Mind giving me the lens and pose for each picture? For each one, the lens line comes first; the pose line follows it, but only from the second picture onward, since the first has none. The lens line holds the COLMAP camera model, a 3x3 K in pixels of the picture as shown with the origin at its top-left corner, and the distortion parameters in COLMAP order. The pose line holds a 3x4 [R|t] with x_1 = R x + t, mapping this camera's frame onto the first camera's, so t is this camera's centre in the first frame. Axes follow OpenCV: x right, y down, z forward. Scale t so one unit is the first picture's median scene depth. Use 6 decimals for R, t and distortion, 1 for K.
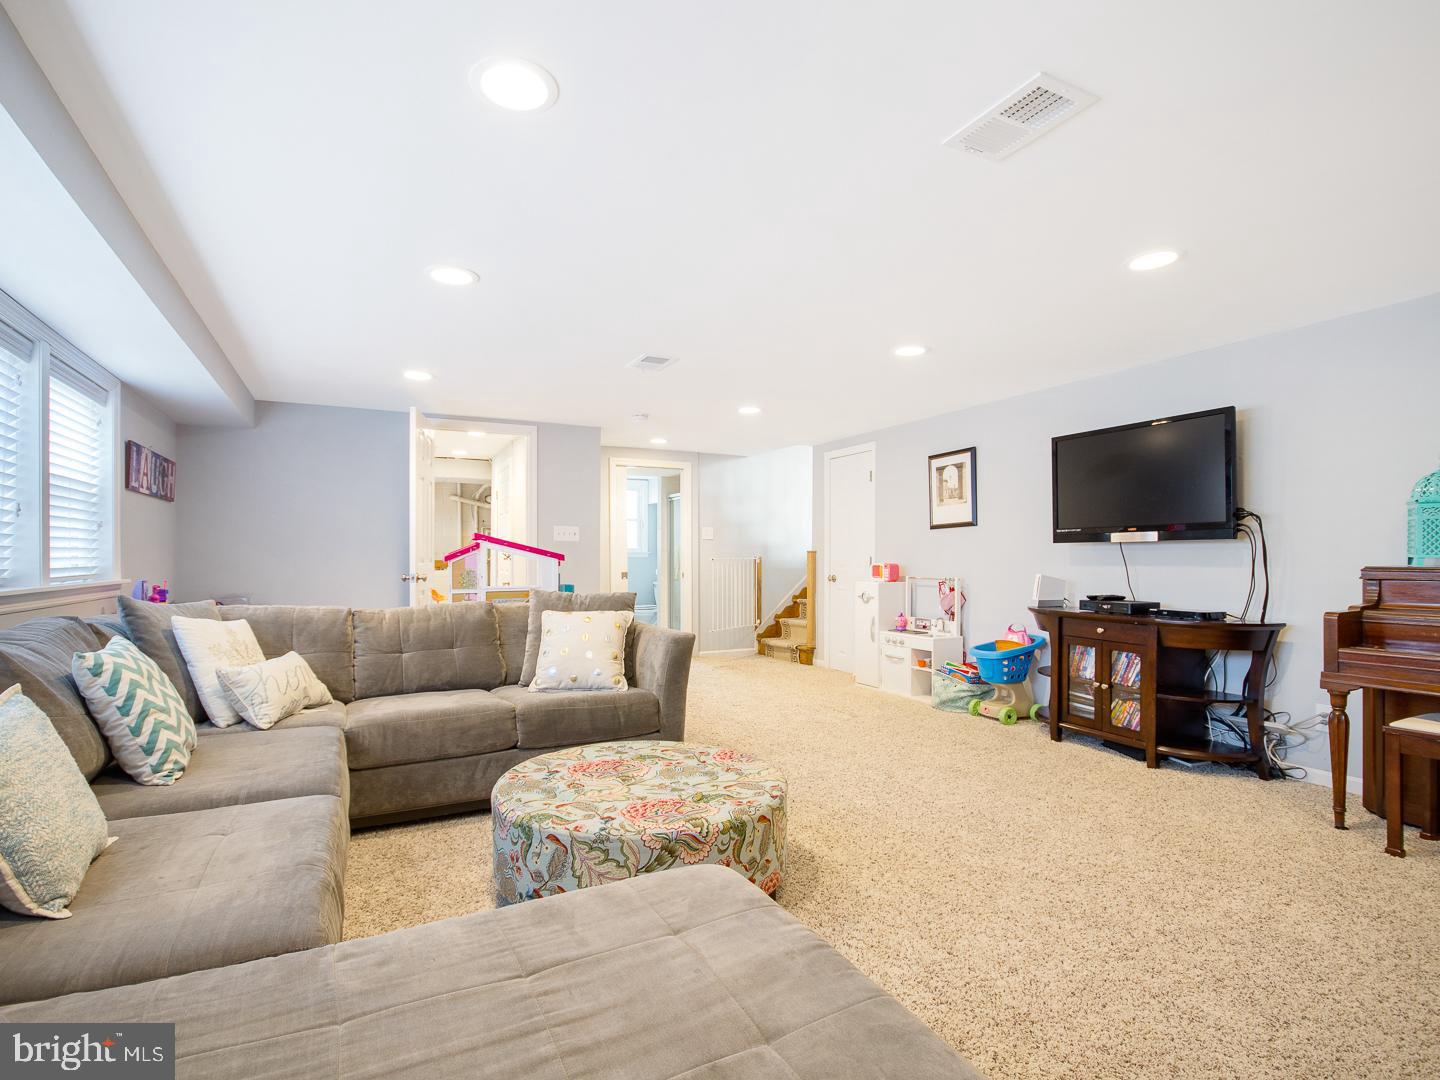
lens RADIAL K [[728.8, 0, 713.1], [0, 728.8, 547.7], [0, 0, 1]] dist [-0.004676, -0.000541]
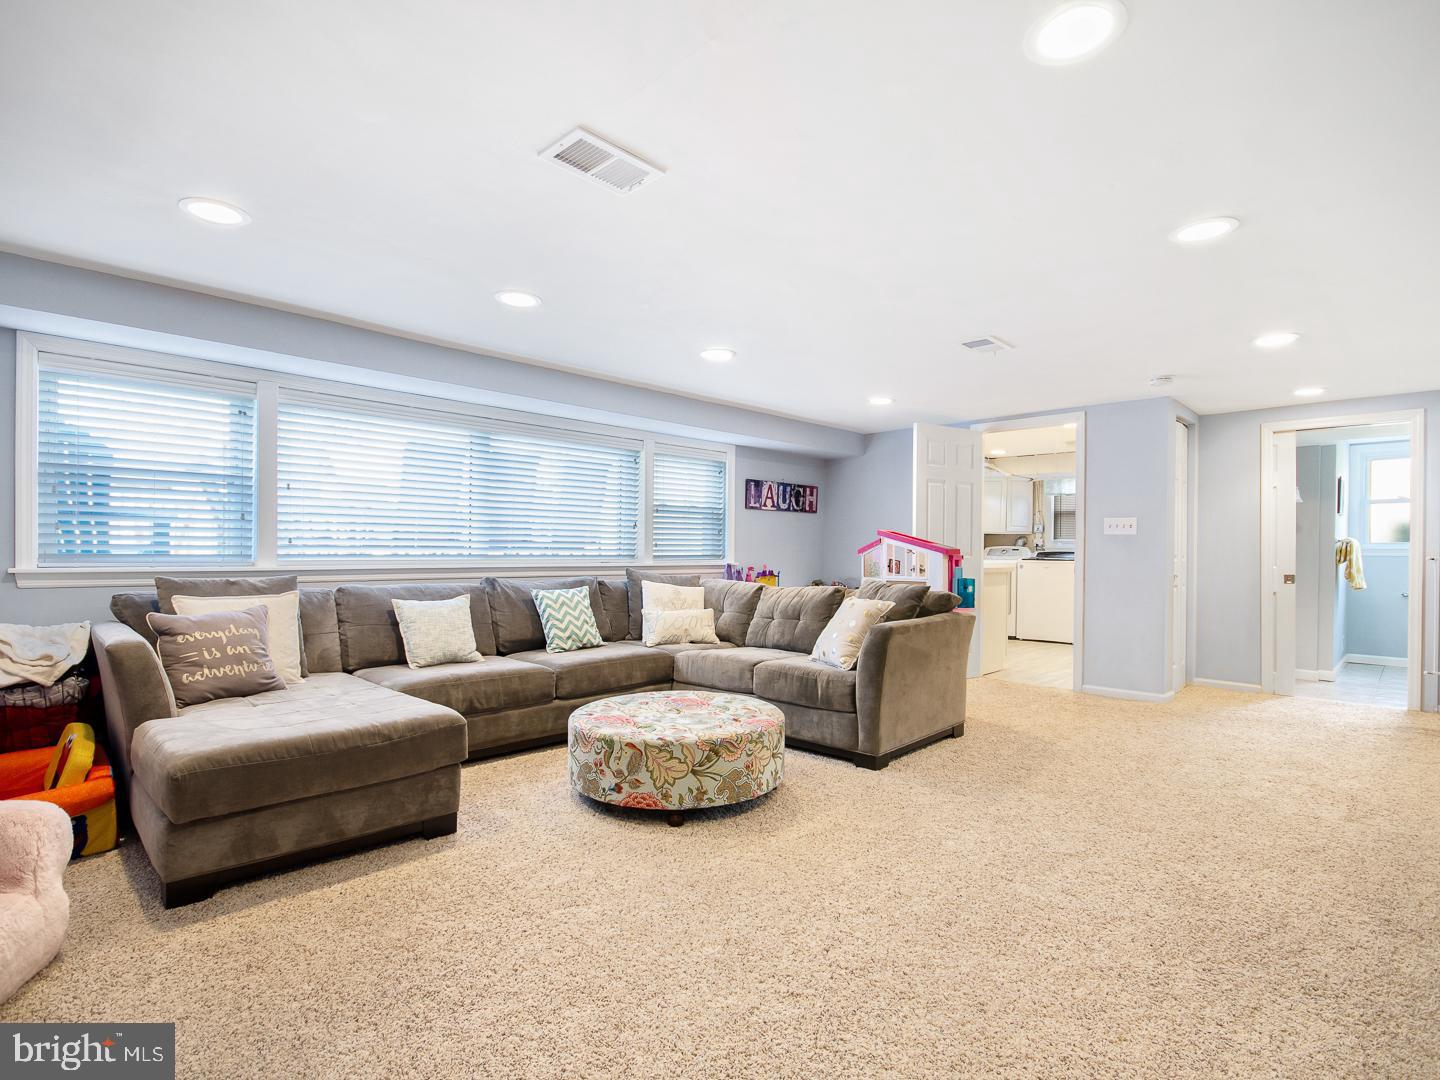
lens RADIAL K [[728.8, 0, 707.6], [0, 728.8, 545.5], [0, 0, 1]] dist [-0.004676, -0.000541]
pose [[0.316794, -0.001625, -0.948493, 0.736721], [0.004599, 0.999989, -0.000178, 0.003552], [0.948483, -0.004305, 0.316799, 0.381464]]
